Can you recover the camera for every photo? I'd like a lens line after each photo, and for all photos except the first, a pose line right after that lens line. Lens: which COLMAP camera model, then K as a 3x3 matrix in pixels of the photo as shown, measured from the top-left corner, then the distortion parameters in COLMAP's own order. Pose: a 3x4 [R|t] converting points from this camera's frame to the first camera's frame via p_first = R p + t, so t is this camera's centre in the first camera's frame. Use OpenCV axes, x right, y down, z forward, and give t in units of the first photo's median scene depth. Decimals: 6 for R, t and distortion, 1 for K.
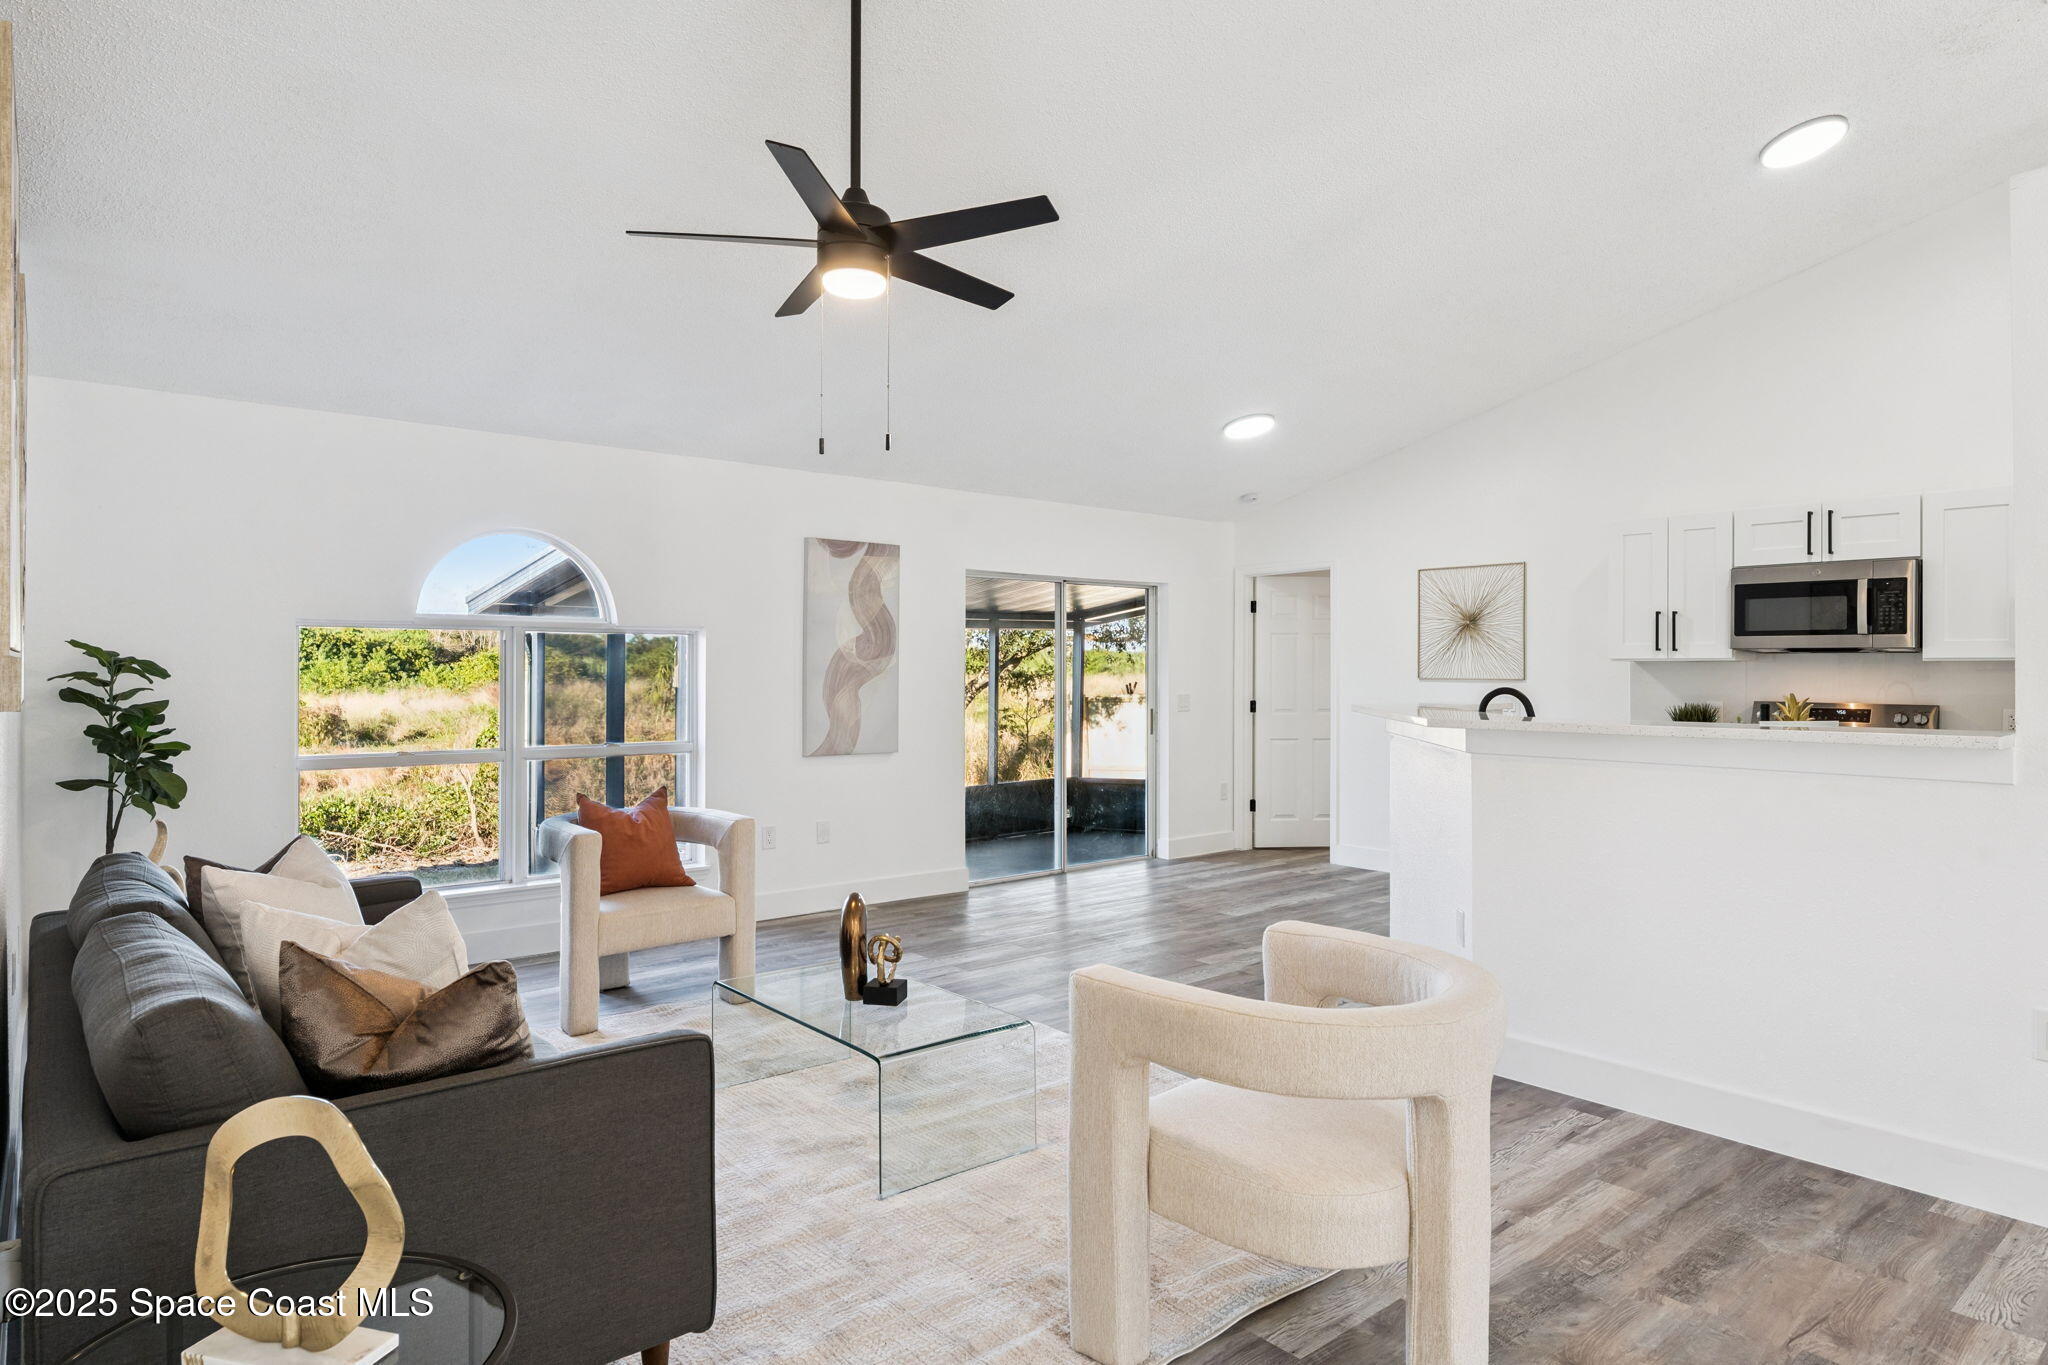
lens RADIAL K [[1161.9, 0, 1026.7], [0, 1161.9, 671.7], [0, 0, 1]] dist [-0.006514, 0.000182]
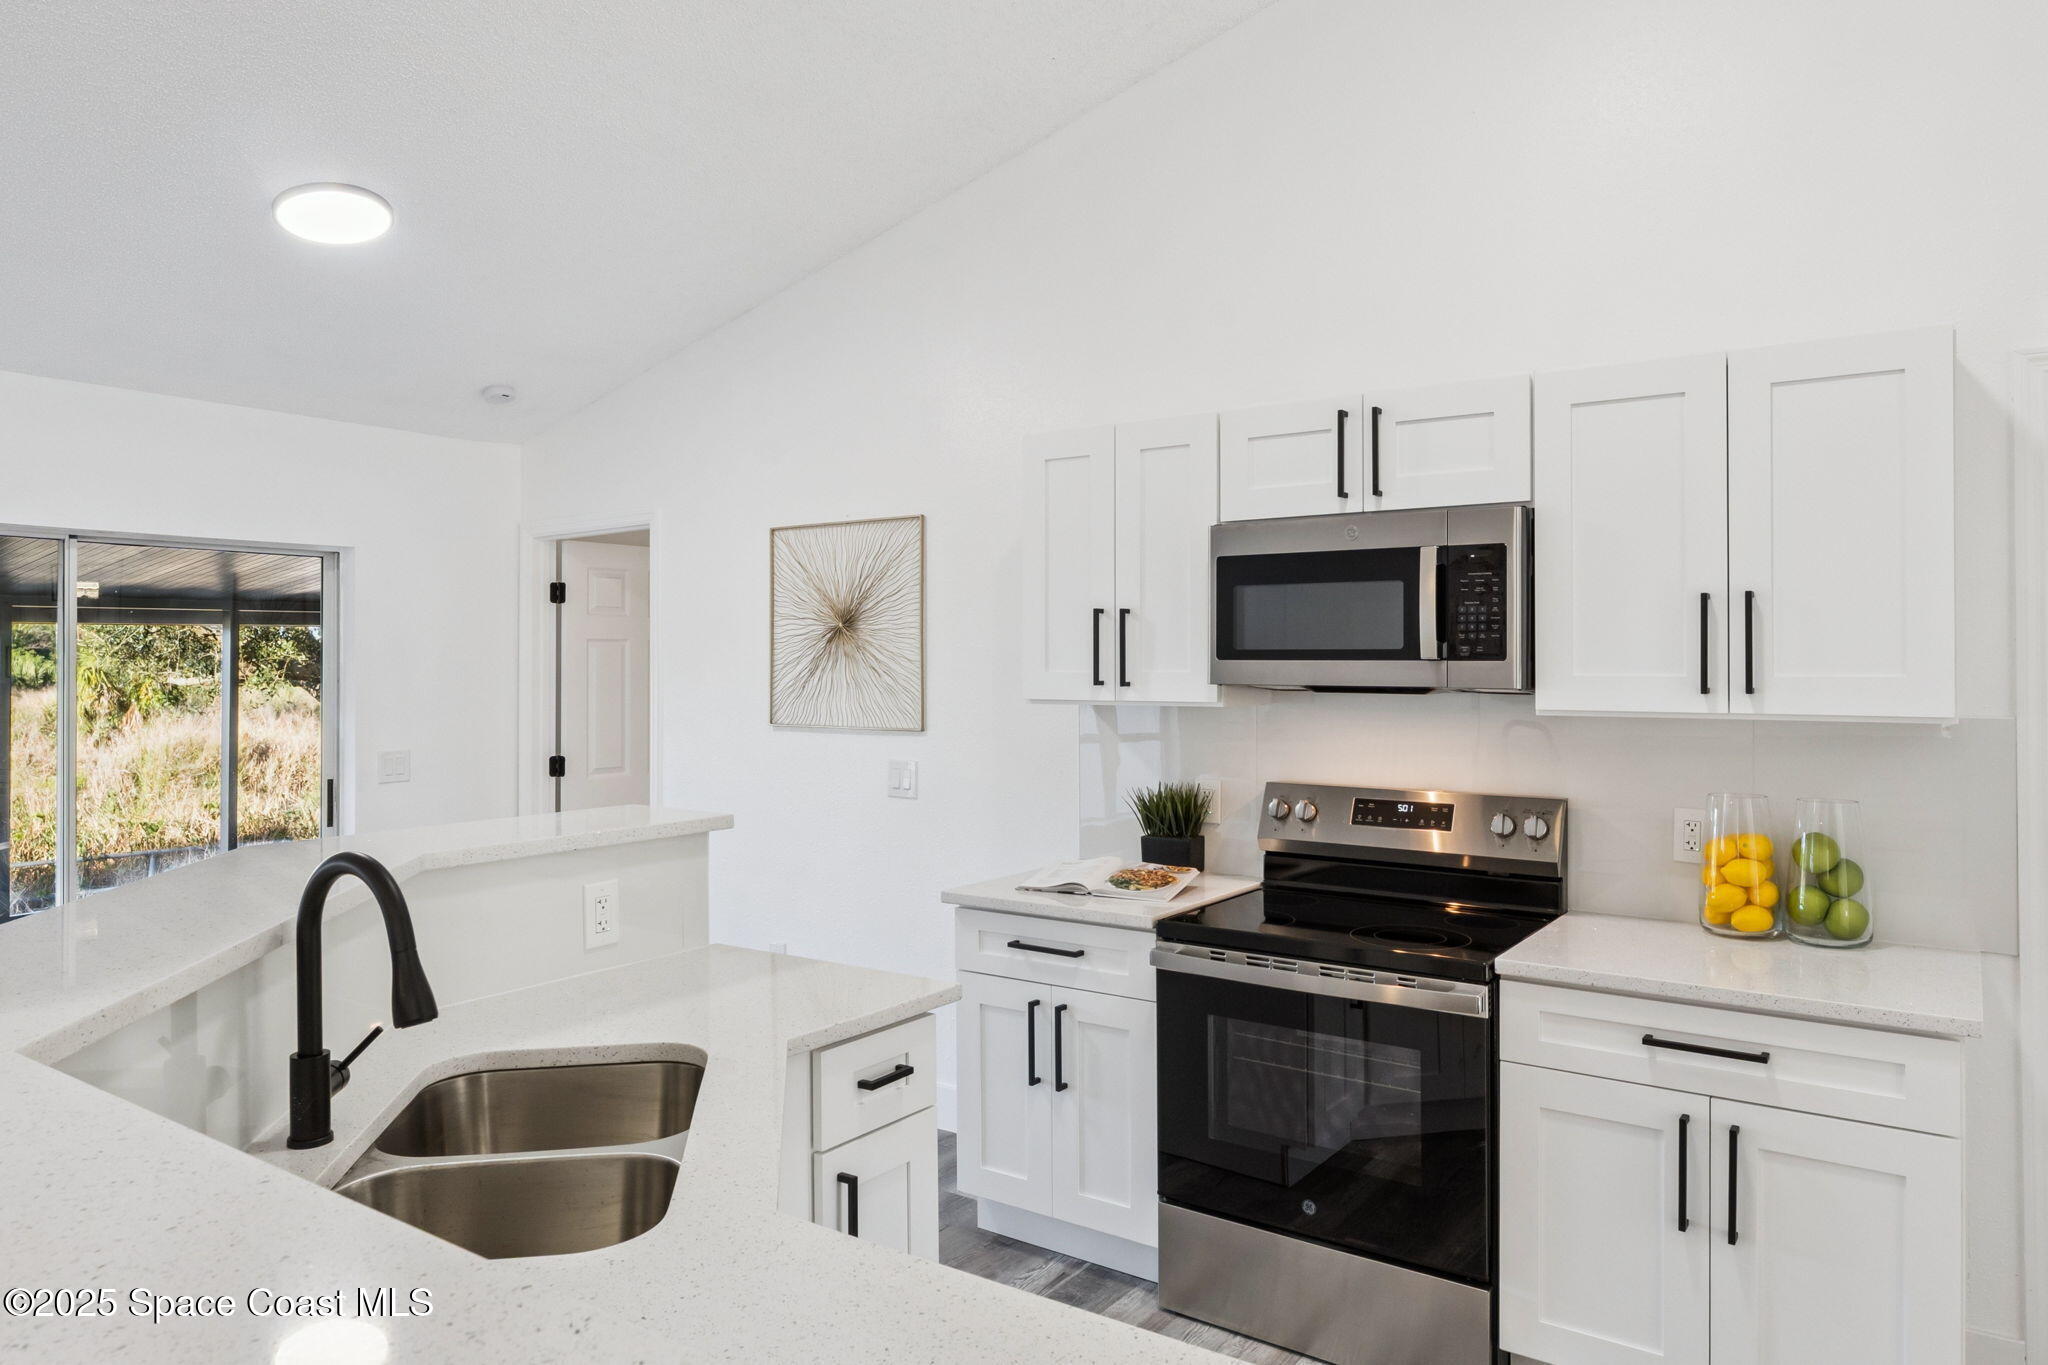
lens RADIAL K [[1348.4, 0, 1017.3], [0, 1348.4, 665.3], [0, 0, 1]] dist [0.007017, -0.000445]
pose [[0.969950, 0.001616, 0.243299, 0.393039], [-0.000217, 0.999983, -0.005779, -0.025322], [-0.243304, 0.005552, 0.969934, 0.465037]]
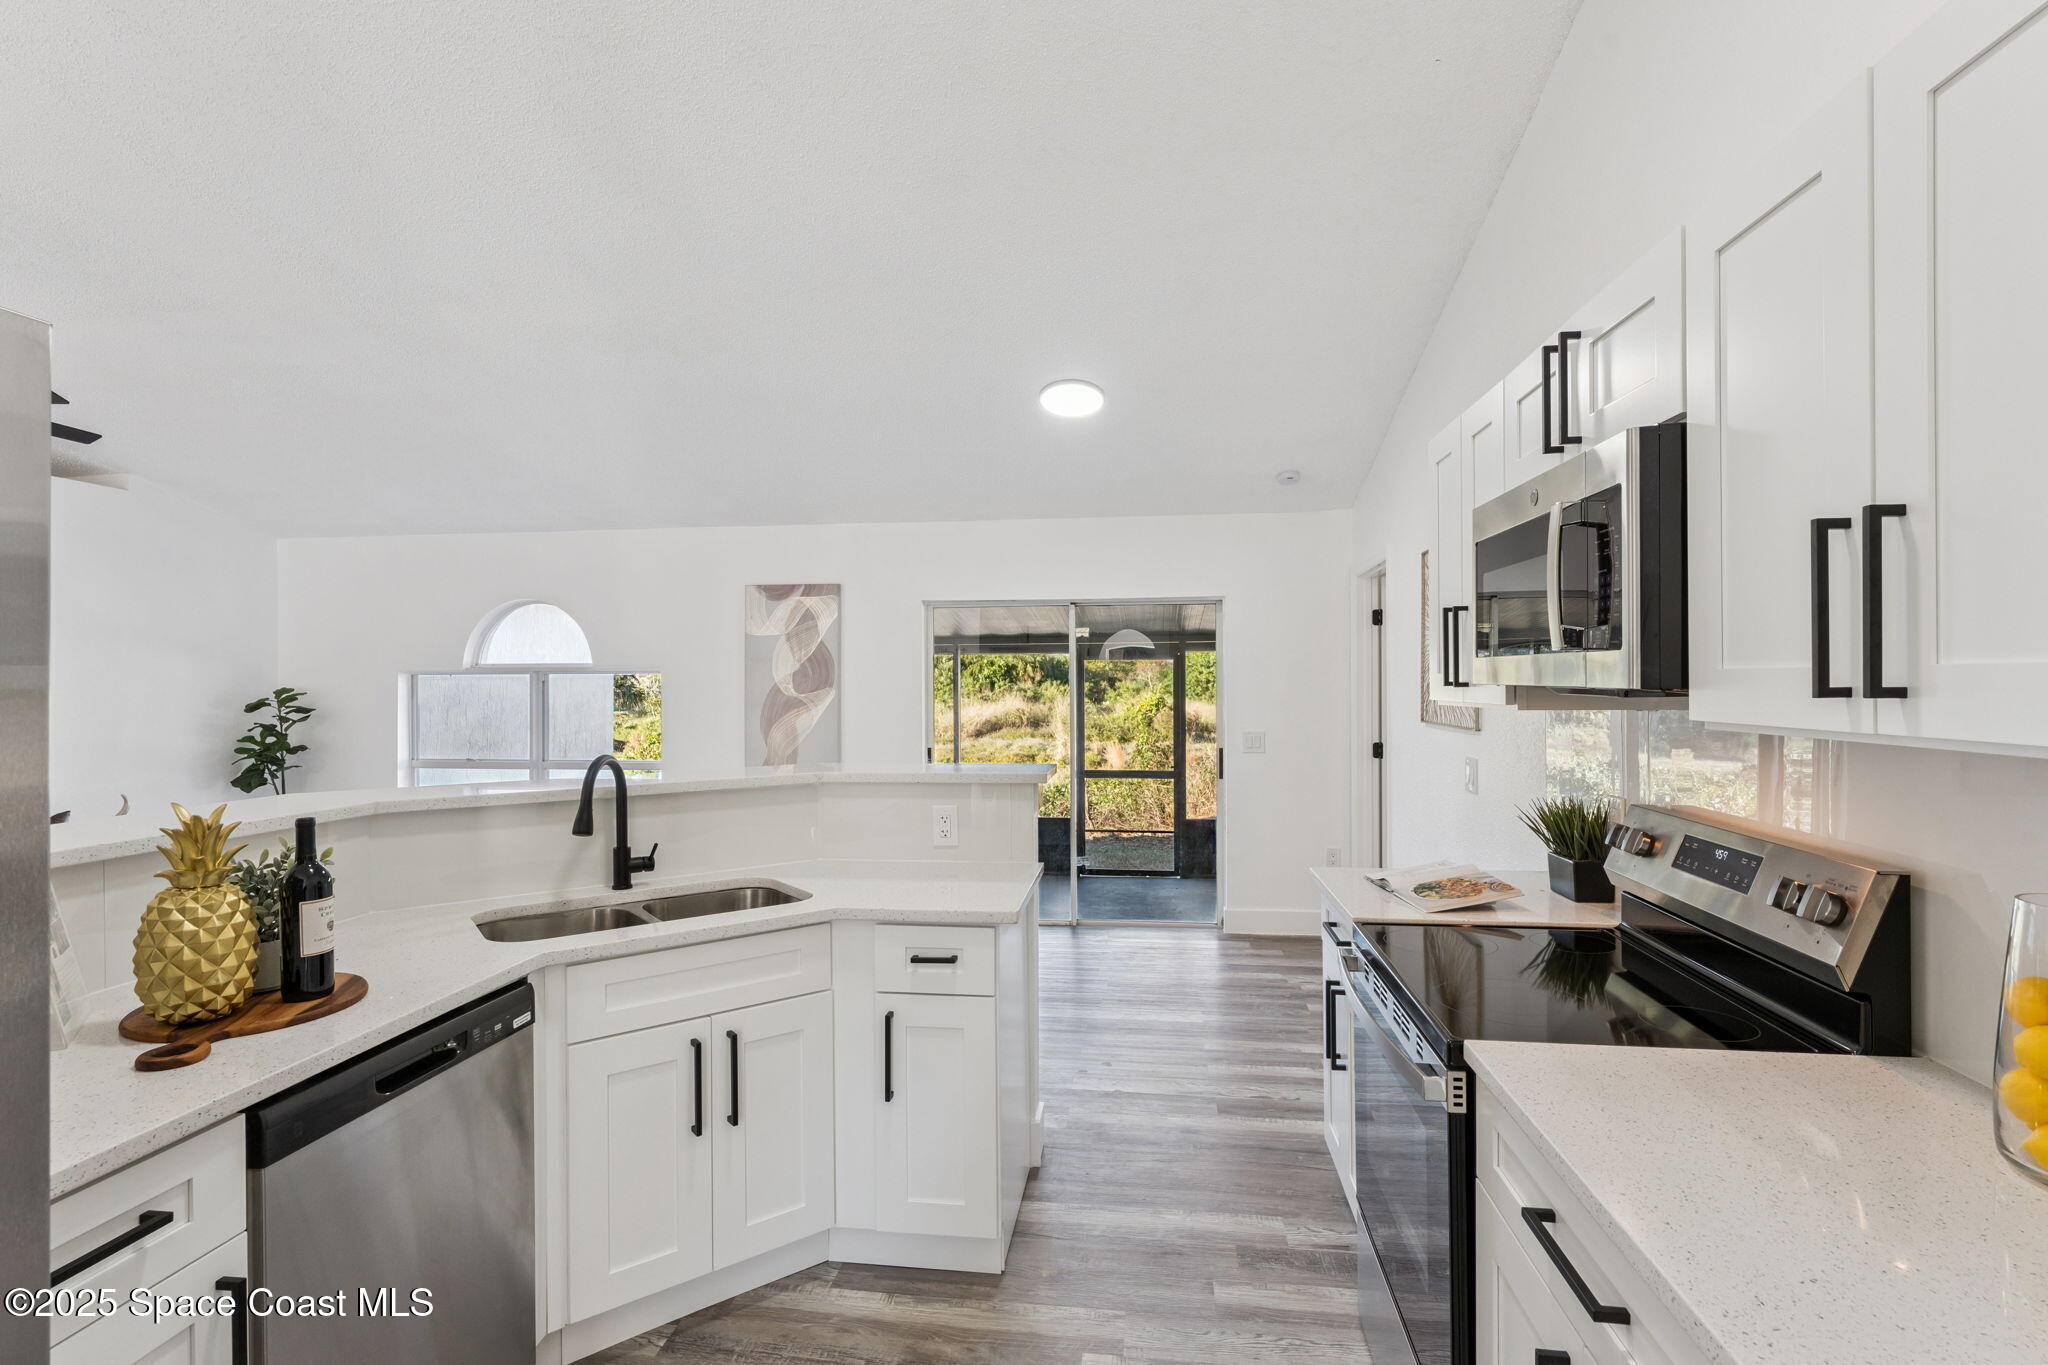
lens RADIAL K [[993.3, 0, 1017.4], [0, 993.3, 688.9], [0, 0, 1]] dist [-0.004303, -0.001097]
pose [[0.653382, 0.003490, -0.757020, 0.818819], [0.001239, 0.999983, 0.005680, -0.020984], [0.757027, -0.004650, 0.653367, 0.630690]]
